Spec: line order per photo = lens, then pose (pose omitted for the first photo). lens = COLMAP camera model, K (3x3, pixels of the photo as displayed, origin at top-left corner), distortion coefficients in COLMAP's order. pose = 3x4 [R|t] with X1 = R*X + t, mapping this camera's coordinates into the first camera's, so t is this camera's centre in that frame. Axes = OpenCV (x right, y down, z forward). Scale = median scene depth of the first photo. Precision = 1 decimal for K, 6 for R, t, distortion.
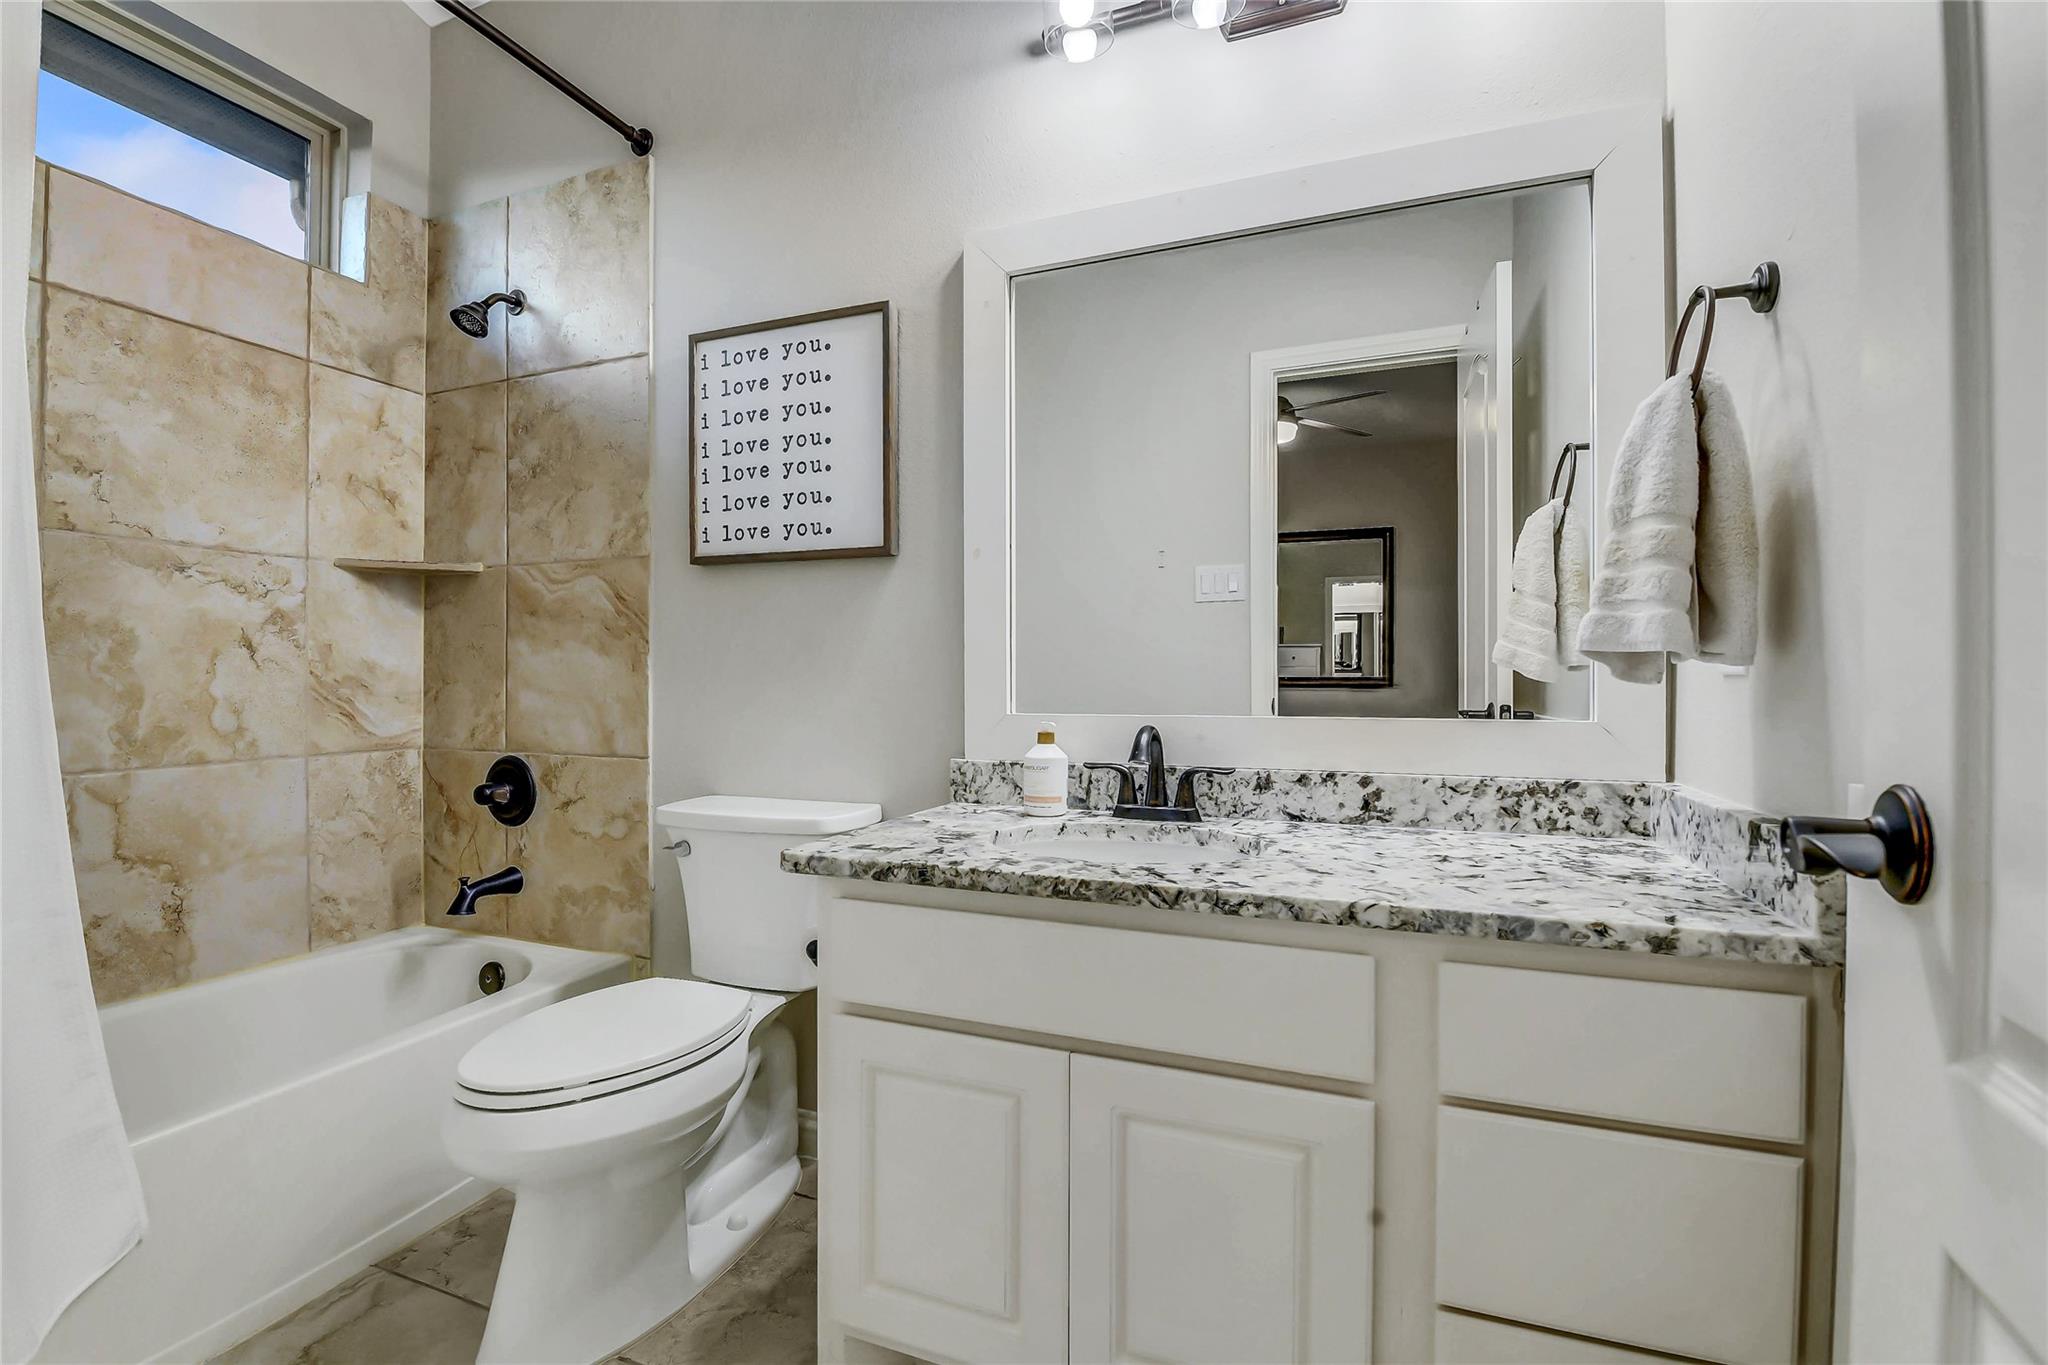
lens RADIAL K [[888.4, 0, 1019.8], [0, 888.4, 668.2], [0, 0, 1]] dist [-0.011947, -0.000594]
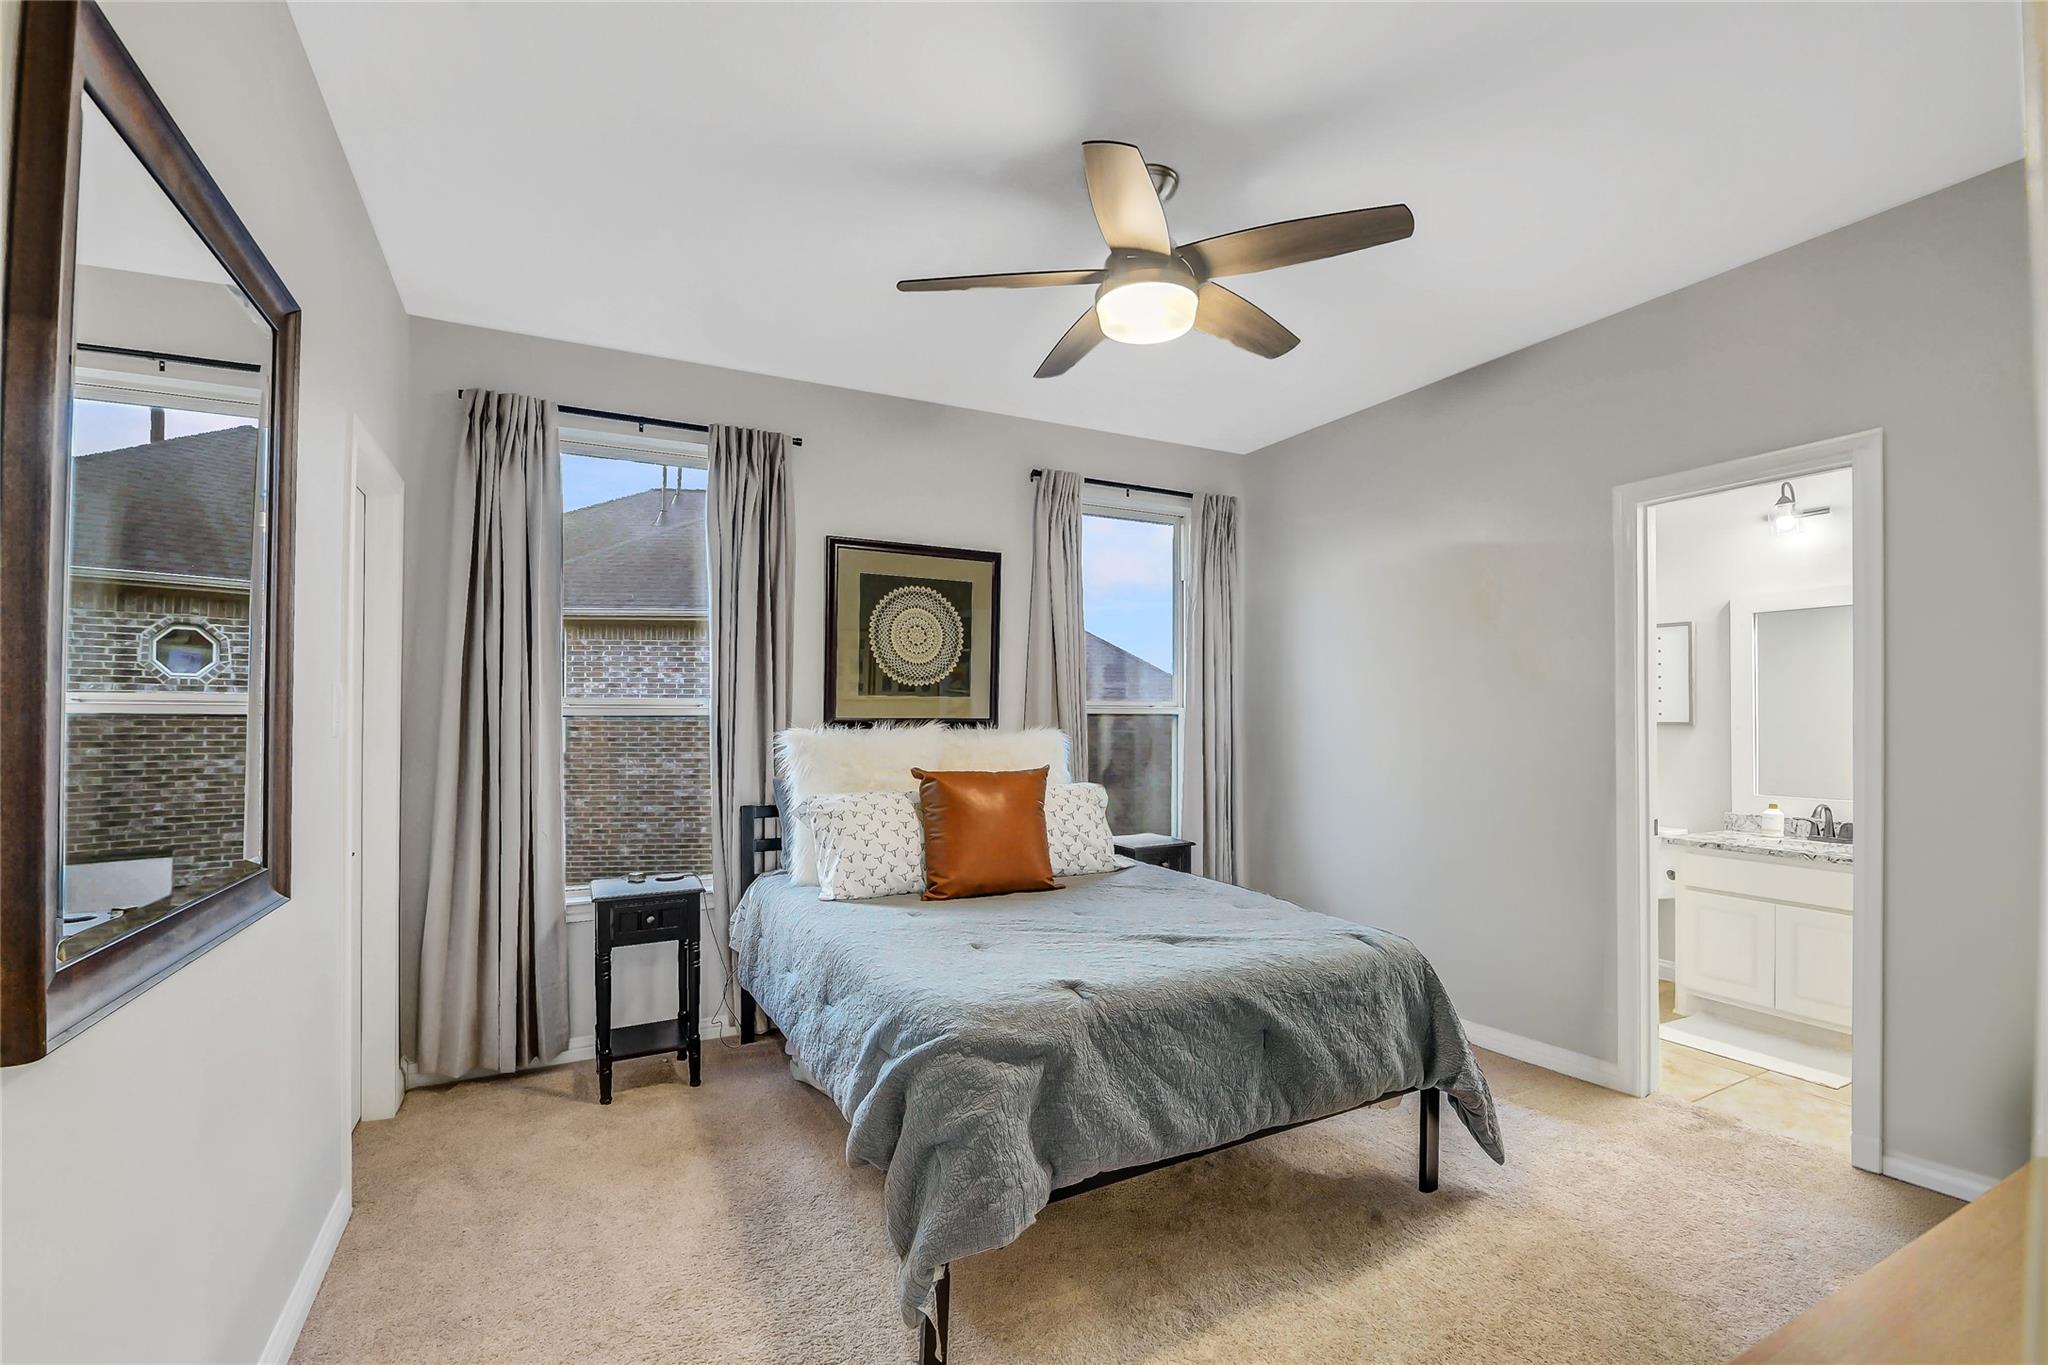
lens RADIAL K [[888.4, 0, 1026.6], [0, 888.4, 718.7], [0, 0, 1]] dist [-0.011947, -0.000594]
pose [[0.758709, 0.001898, -0.651427, 0.049666], [-0.005013, 0.999983, -0.002925, -0.155190], [0.651411, 0.005485, 0.758706, -2.310434]]
